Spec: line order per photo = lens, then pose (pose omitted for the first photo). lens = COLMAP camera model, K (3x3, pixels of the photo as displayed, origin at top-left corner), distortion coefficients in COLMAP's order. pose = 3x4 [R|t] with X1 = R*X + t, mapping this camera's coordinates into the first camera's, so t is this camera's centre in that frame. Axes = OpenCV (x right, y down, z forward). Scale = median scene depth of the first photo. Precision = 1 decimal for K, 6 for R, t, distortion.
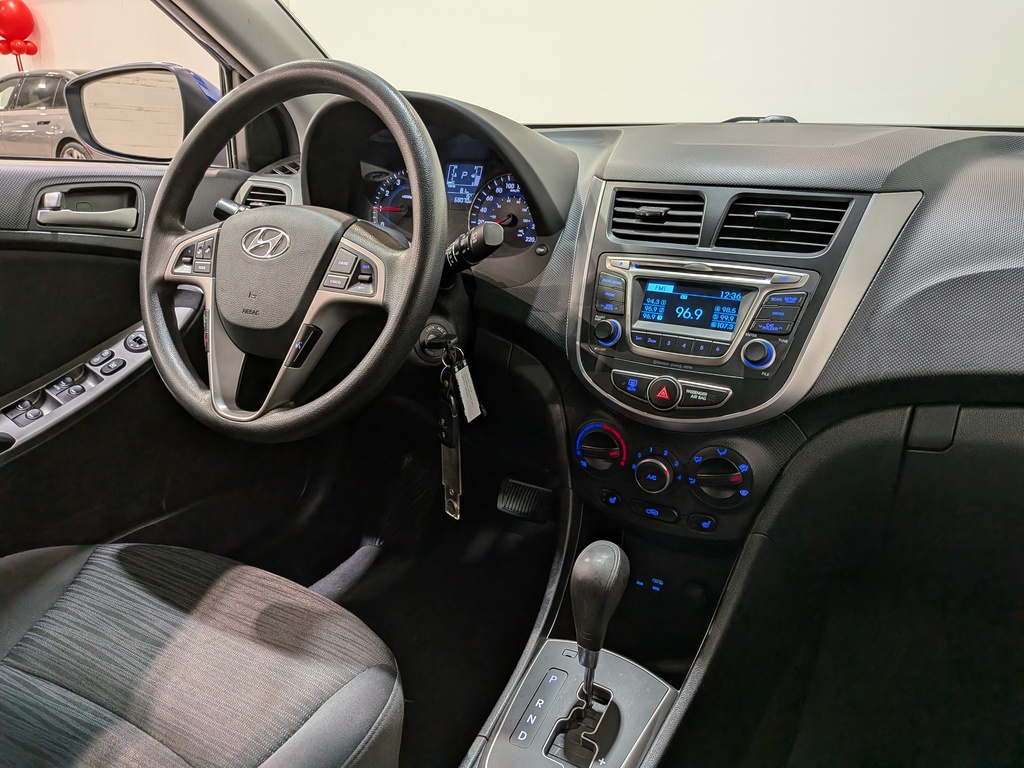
lens RADIAL K [[736.7, 0, 511.0], [0, 736.7, 403.6], [0, 0, 1]] dist [0.086631, -0.159781]
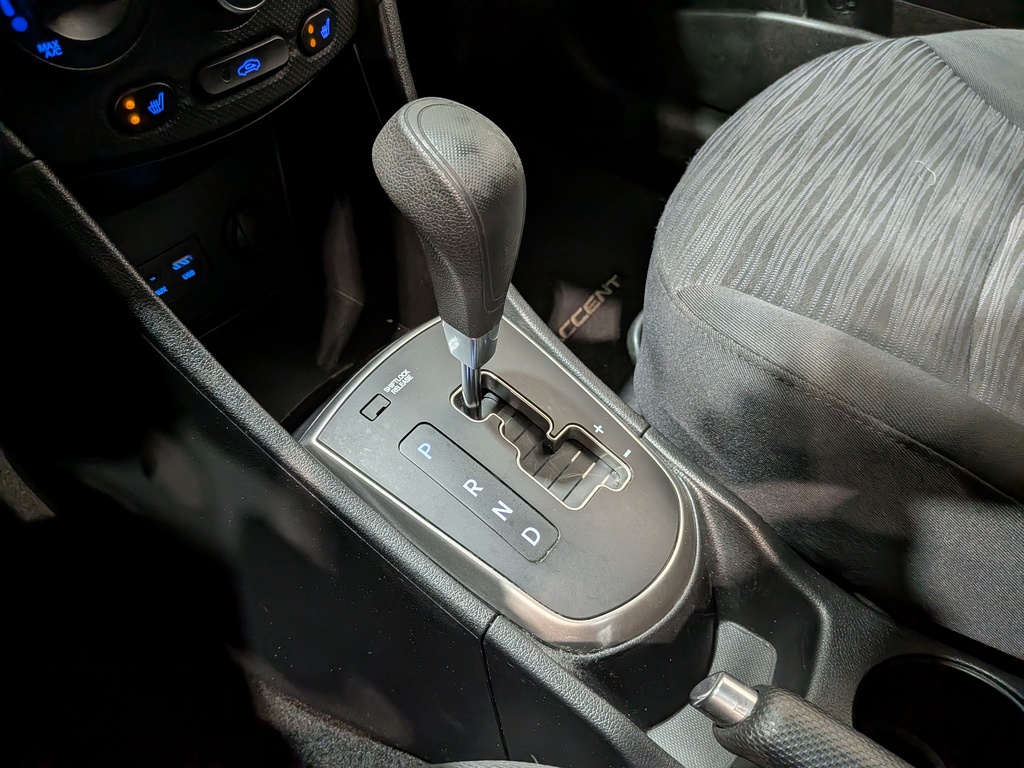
lens RADIAL K [[771.3, 0, 510.2], [0, 771.3, 390.3], [0, 0, 1]] dist [0.037942, -0.069032]
pose [[0.105241, -0.728213, 0.677223, -0.244878], [0.324606, 0.668859, 0.668775, 0.019004], [-0.939976, 0.149447, 0.306773, 0.755977]]
